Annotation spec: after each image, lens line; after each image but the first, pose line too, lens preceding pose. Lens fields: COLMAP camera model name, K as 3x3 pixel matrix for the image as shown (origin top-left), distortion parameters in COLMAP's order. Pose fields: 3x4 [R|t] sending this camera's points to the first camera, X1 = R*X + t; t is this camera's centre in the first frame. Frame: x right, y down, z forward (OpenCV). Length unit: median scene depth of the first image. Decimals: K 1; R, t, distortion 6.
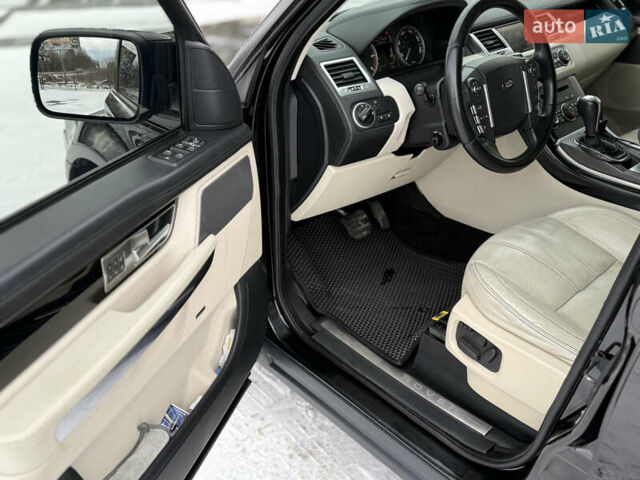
lens RADIAL K [[595.8, 0, 320.0], [0, 595.8, 240.0], [0, 0, 1]] dist [0.214490, -0.485984]
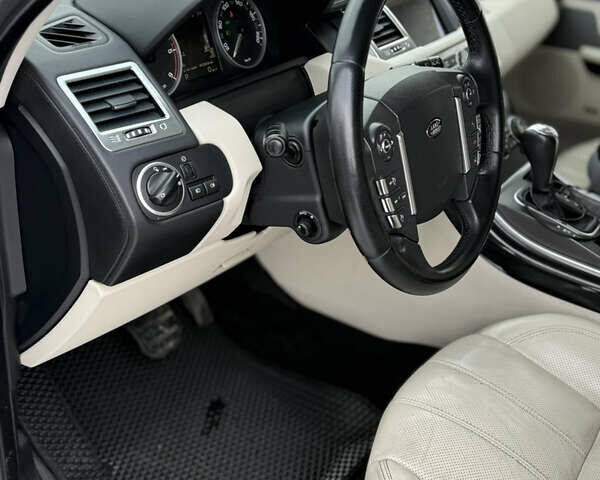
lens RADIAL K [[744.1, 0, 299.8], [0, 744.1, 245.5], [0, 0, 1]] dist [0.175418, -0.371865]
pose [[0.968136, -0.043749, 0.246574, 0.030059], [0.034720, 0.998562, 0.040847, -0.176194], [-0.248006, -0.030984, 0.968263, 0.380408]]
